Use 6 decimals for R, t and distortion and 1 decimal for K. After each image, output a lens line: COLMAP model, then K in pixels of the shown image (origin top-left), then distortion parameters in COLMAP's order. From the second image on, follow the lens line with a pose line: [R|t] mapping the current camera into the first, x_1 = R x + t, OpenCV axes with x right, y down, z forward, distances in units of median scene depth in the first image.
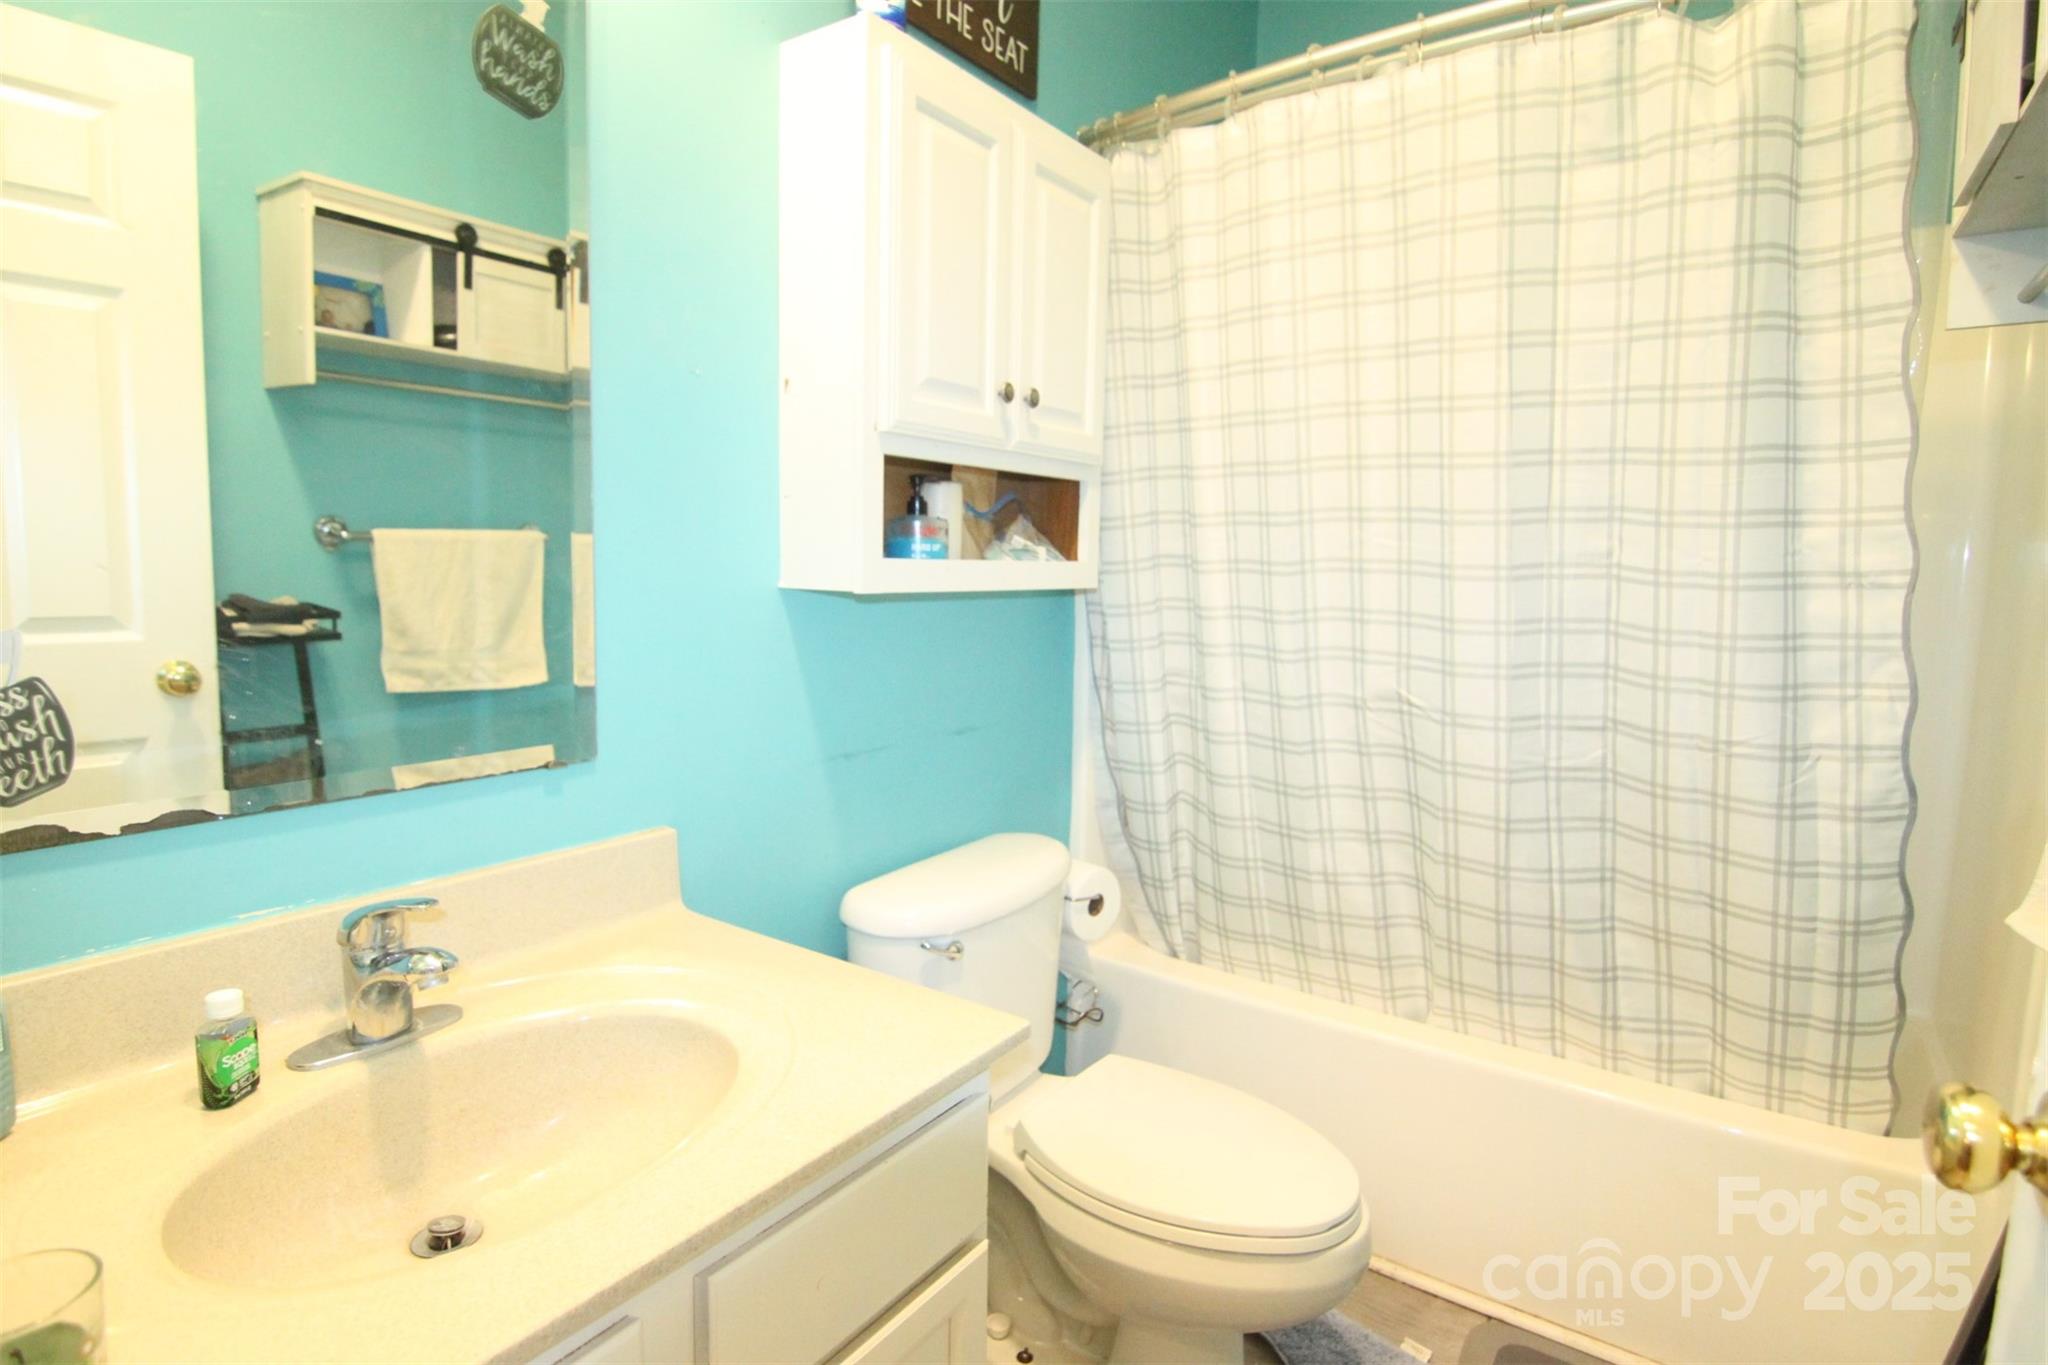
lens RADIAL K [[1052.3, 0, 1032.0], [0, 1052.3, 668.6], [0, 0, 1]] dist [-0.002478, -0.013772]
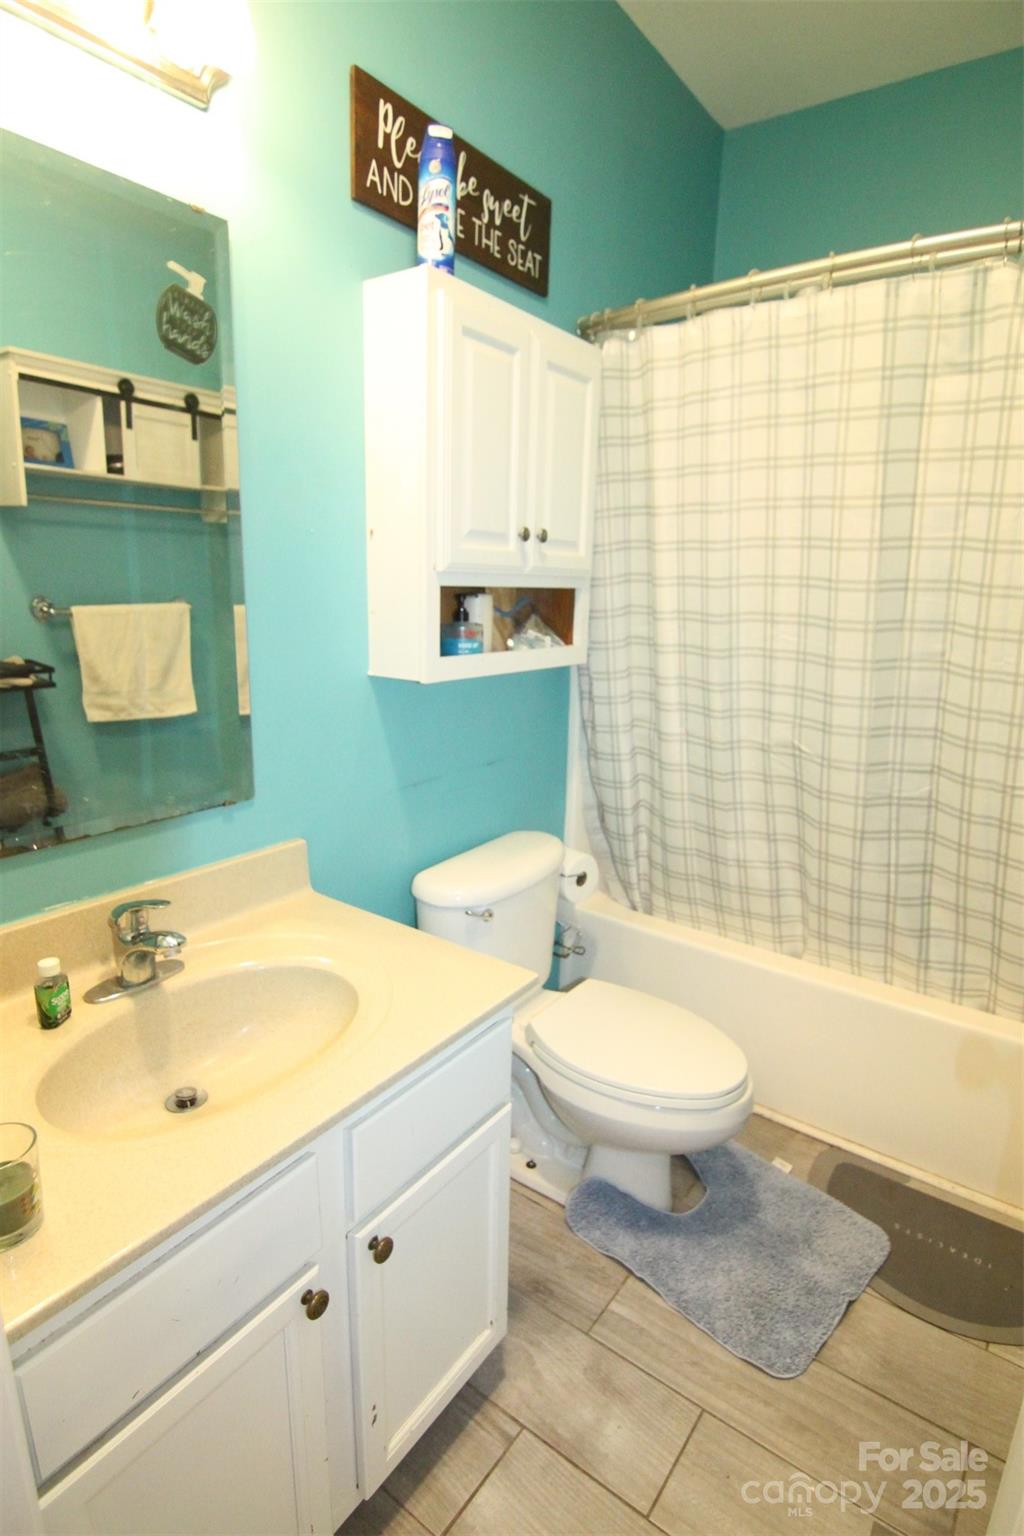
lens RADIAL K [[789.2, 0, 524.0], [0, 789.2, 771.4], [0, 0, 1]] dist [-0.002478, -0.013772]
pose [[0.999841, 0.009972, -0.014768, -0.005838], [-0.007967, 0.991473, 0.130067, -0.079947], [0.015939, -0.129929, 0.991395, -0.092826]]
